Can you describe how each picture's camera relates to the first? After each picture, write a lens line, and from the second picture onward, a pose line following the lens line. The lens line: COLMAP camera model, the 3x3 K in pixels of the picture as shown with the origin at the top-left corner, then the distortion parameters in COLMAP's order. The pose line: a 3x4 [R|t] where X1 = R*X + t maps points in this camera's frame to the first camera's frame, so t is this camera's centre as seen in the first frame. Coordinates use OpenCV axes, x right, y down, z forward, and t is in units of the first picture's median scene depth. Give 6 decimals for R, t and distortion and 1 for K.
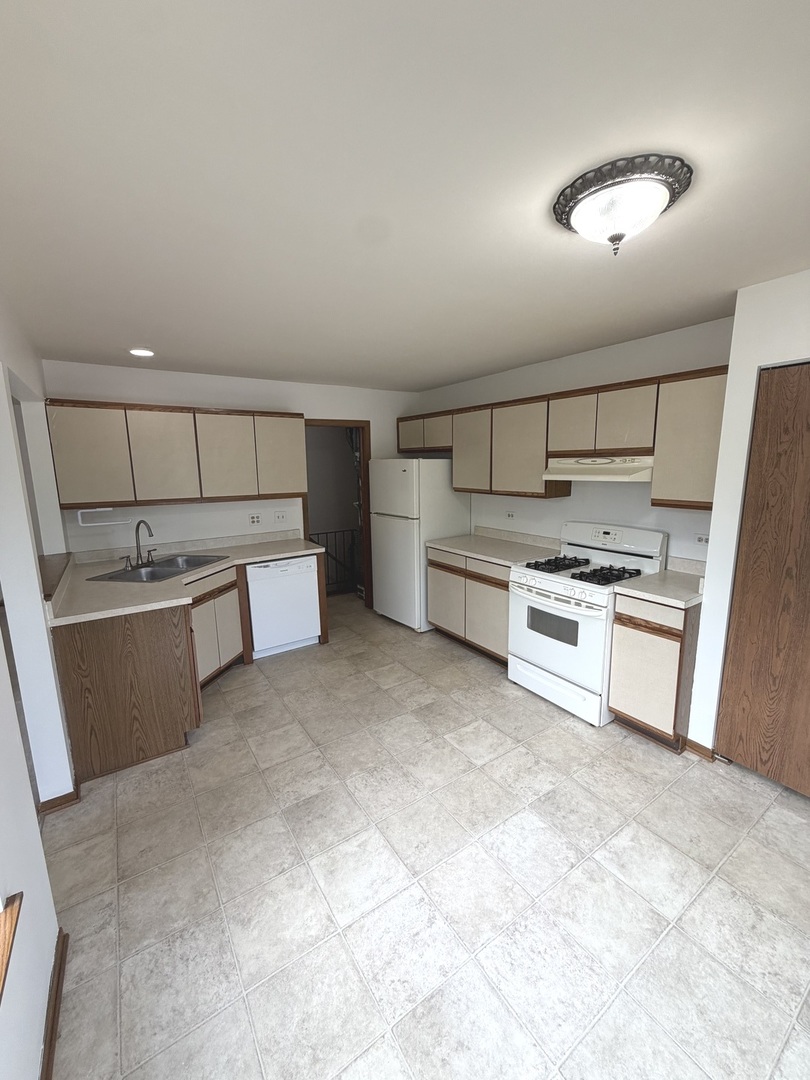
lens RADIAL K [[431.1, 0, 405.0], [0, 431.1, 540.0], [0, 0, 1]] dist [0.000353, 0.000330]
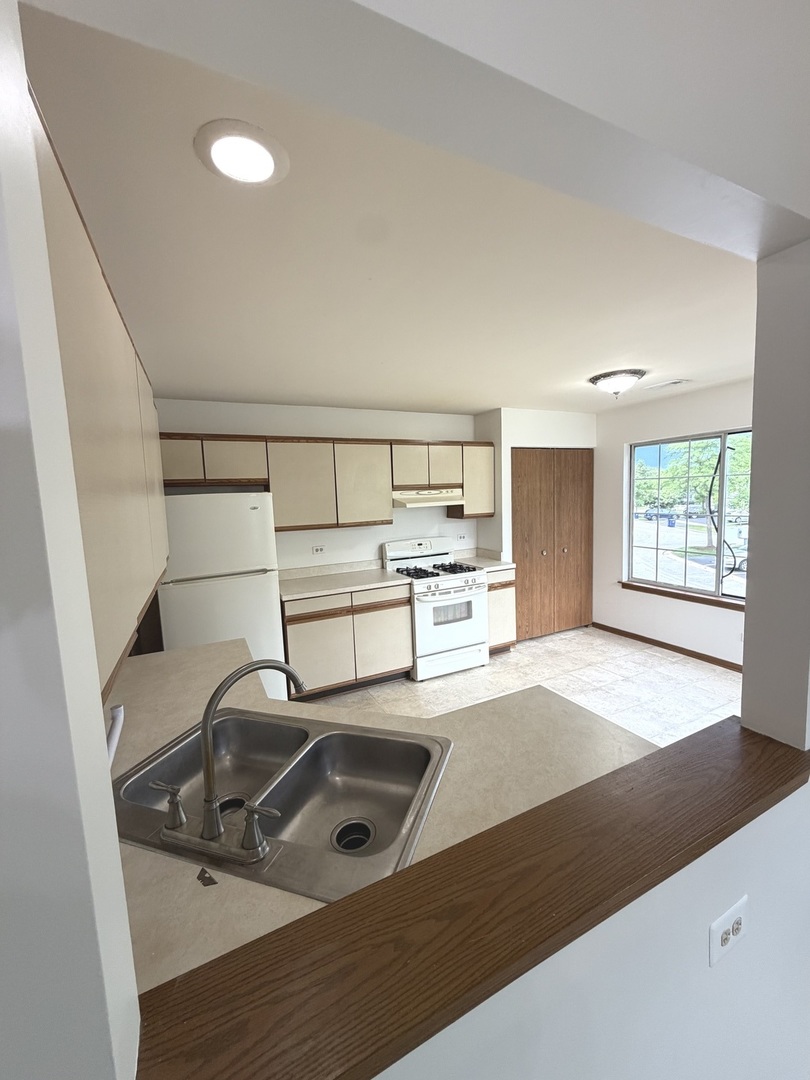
lens RADIAL K [[431.1, 0, 405.0], [0, 431.1, 540.0], [0, 0, 1]] dist [0.000353, 0.000330]
pose [[0.130342, -0.096424, 0.986769, -1.070798], [0.209282, 0.975510, 0.067680, -0.158345], [-0.969130, 0.197691, 0.147330, 0.994536]]
